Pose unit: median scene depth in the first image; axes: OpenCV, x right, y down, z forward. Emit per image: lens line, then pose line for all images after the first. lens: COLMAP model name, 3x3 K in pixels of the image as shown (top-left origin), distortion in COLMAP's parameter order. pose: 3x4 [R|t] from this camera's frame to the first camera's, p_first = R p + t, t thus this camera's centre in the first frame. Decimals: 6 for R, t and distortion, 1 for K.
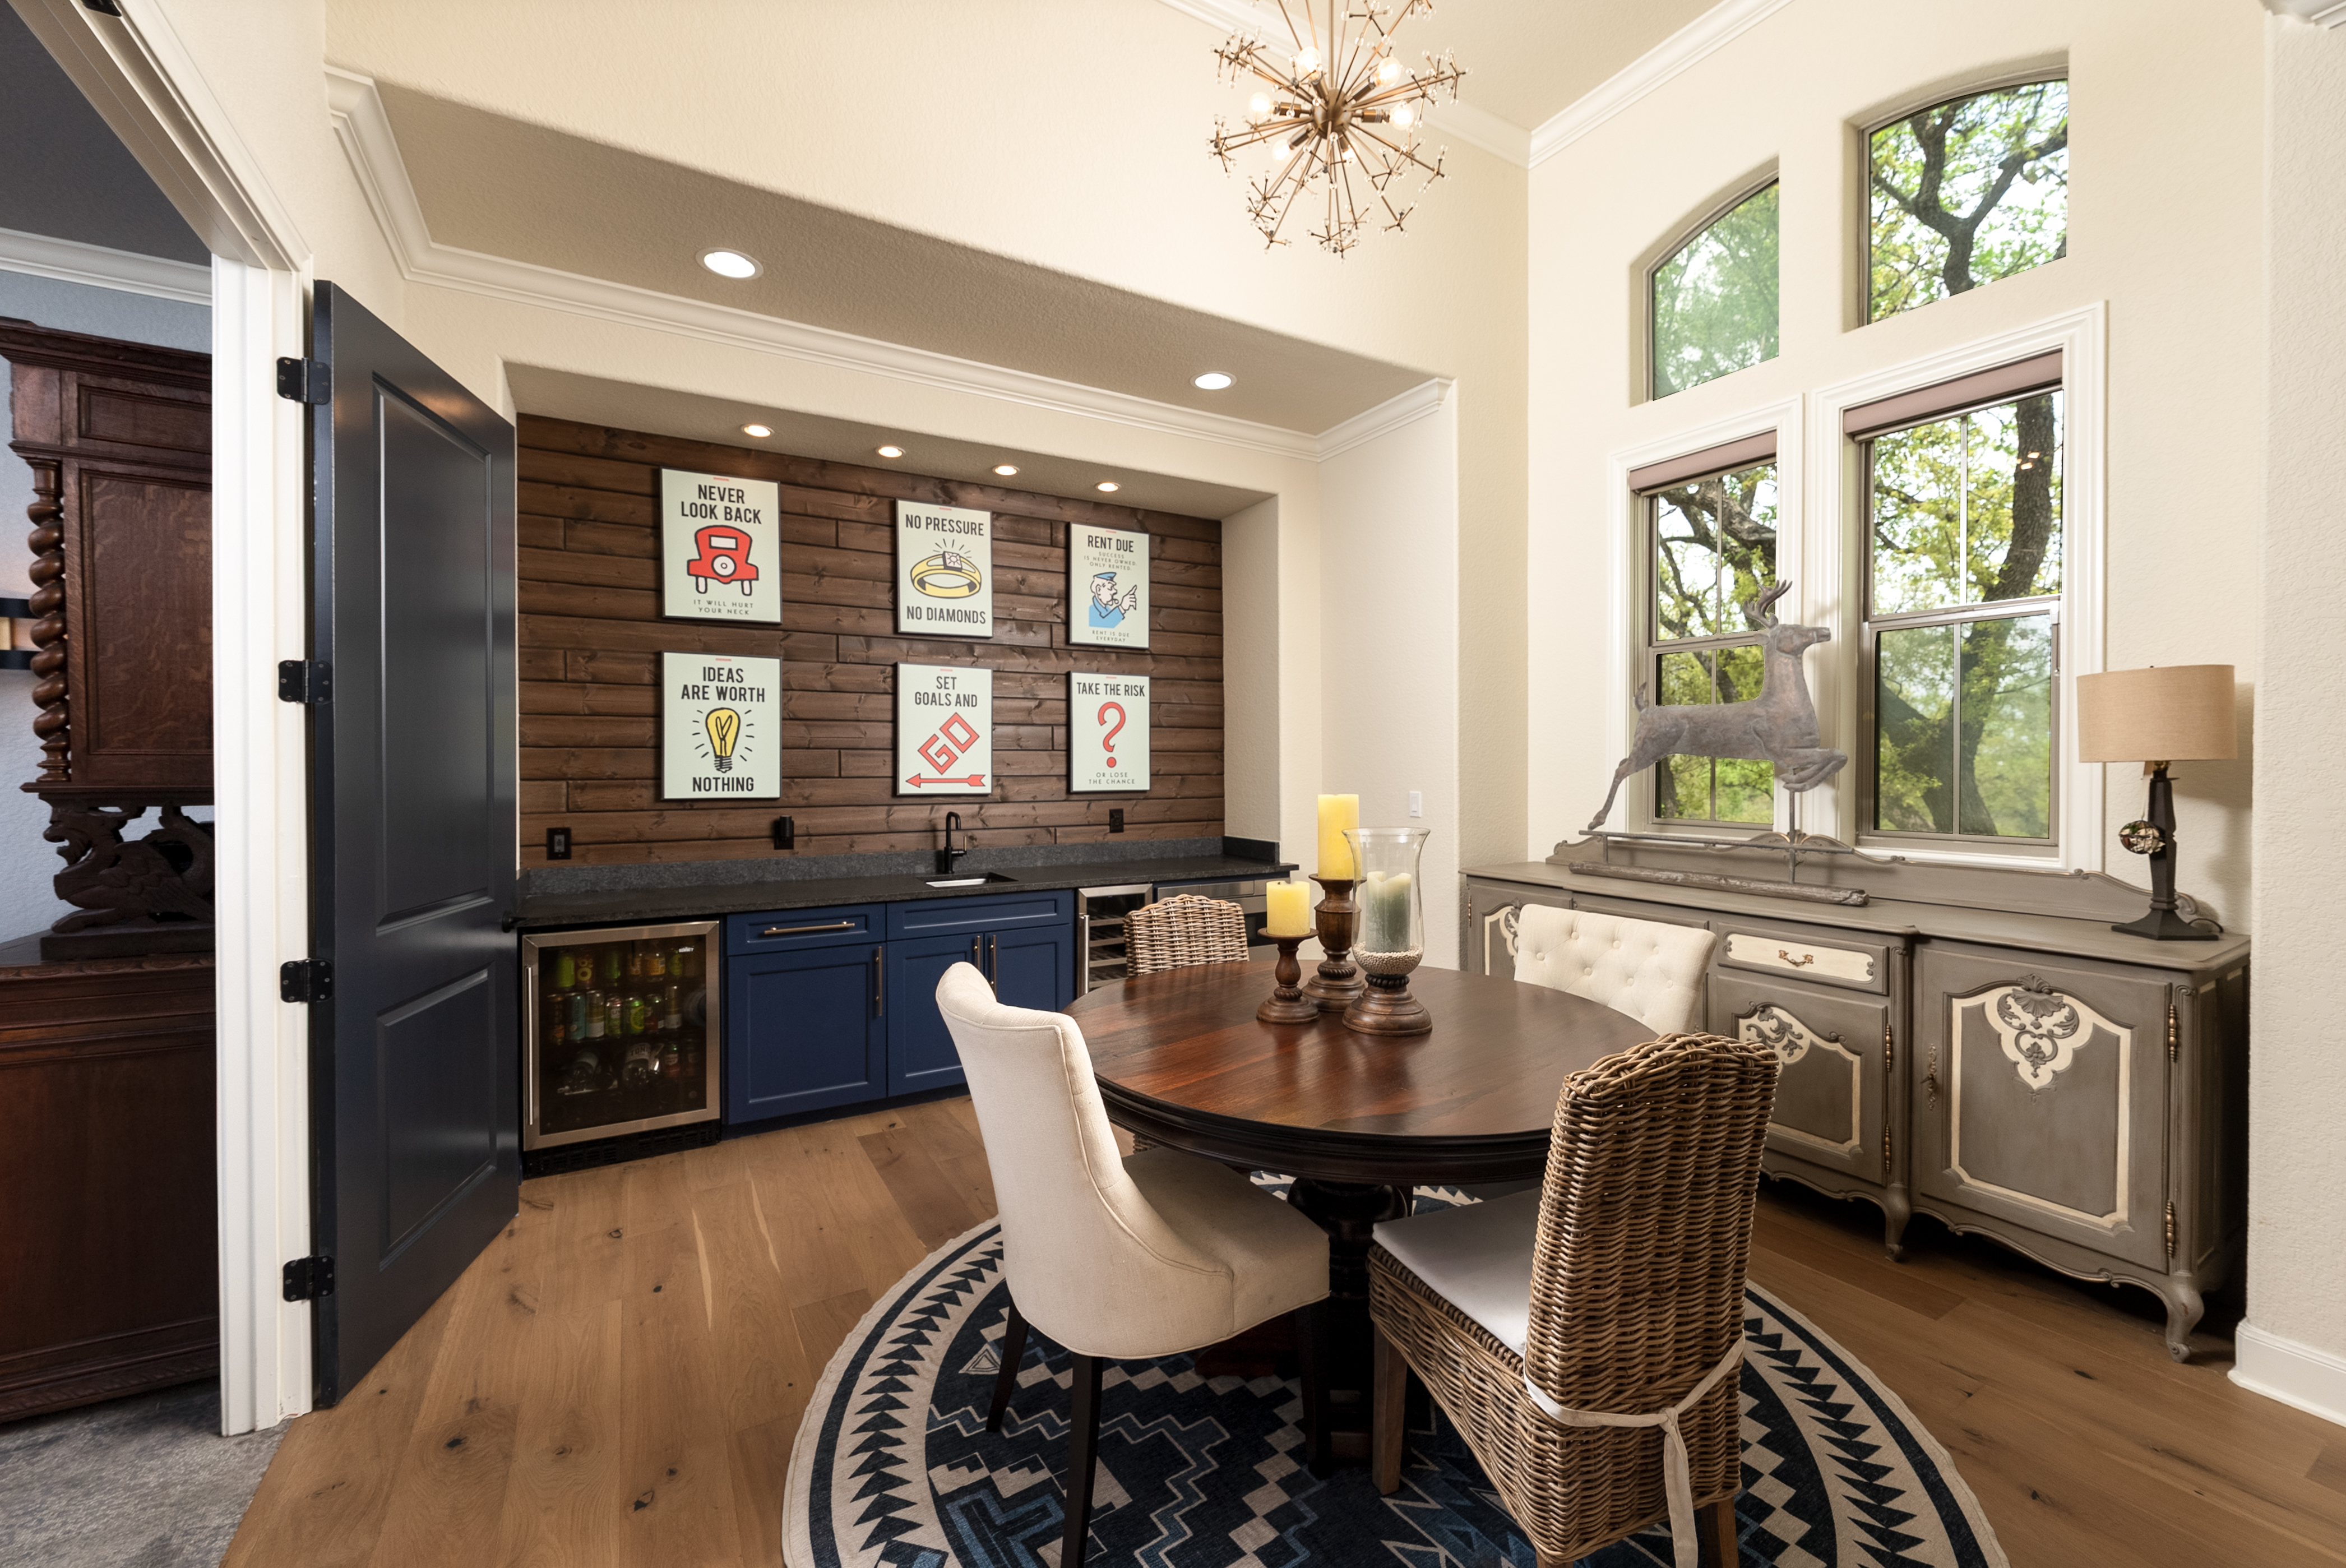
lens RADIAL K [[946.6, 0, 1167.3], [0, 946.6, 778.9], [0, 0, 1]] dist [-0.003376, -0.000089]
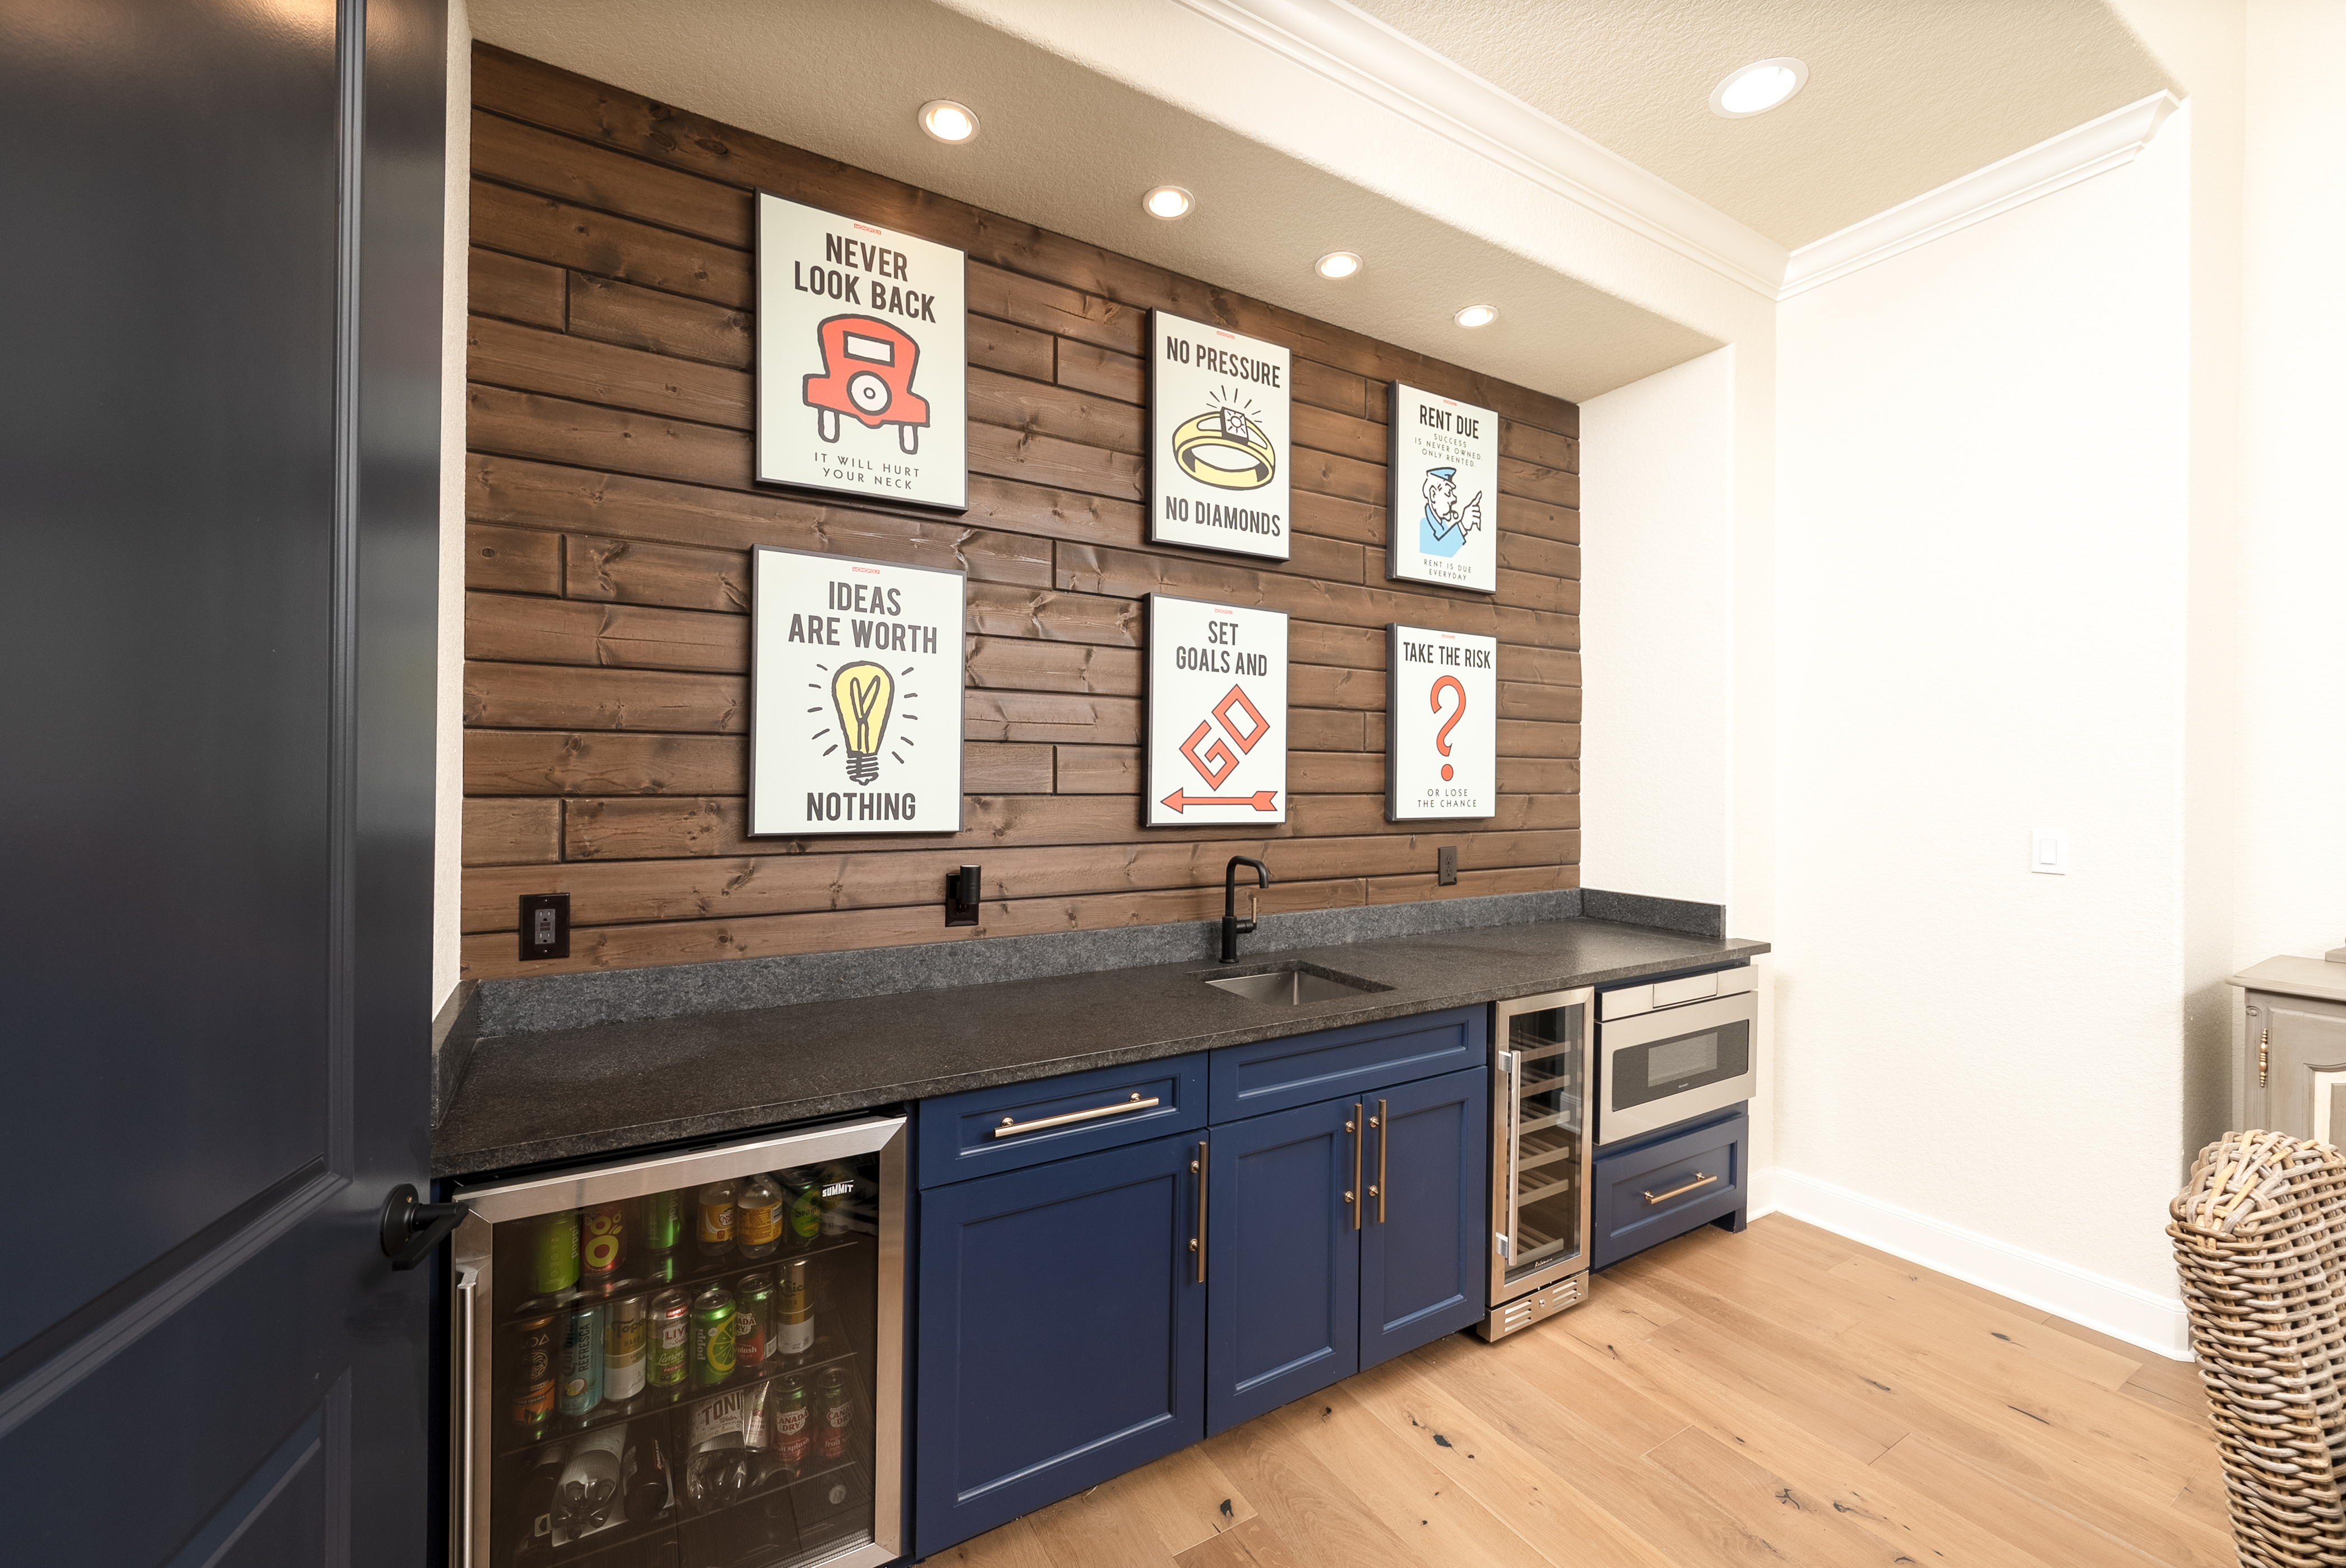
lens RADIAL K [[946.6, 0, 1179.4], [0, 946.6, 779.0], [0, 0, 1]] dist [-0.003376, -0.000089]
pose [[0.999575, 0.012238, 0.026449, -0.302515], [-0.012031, 0.999896, -0.007951, -0.007537], [-0.026544, 0.007630, 0.999619, 0.461747]]
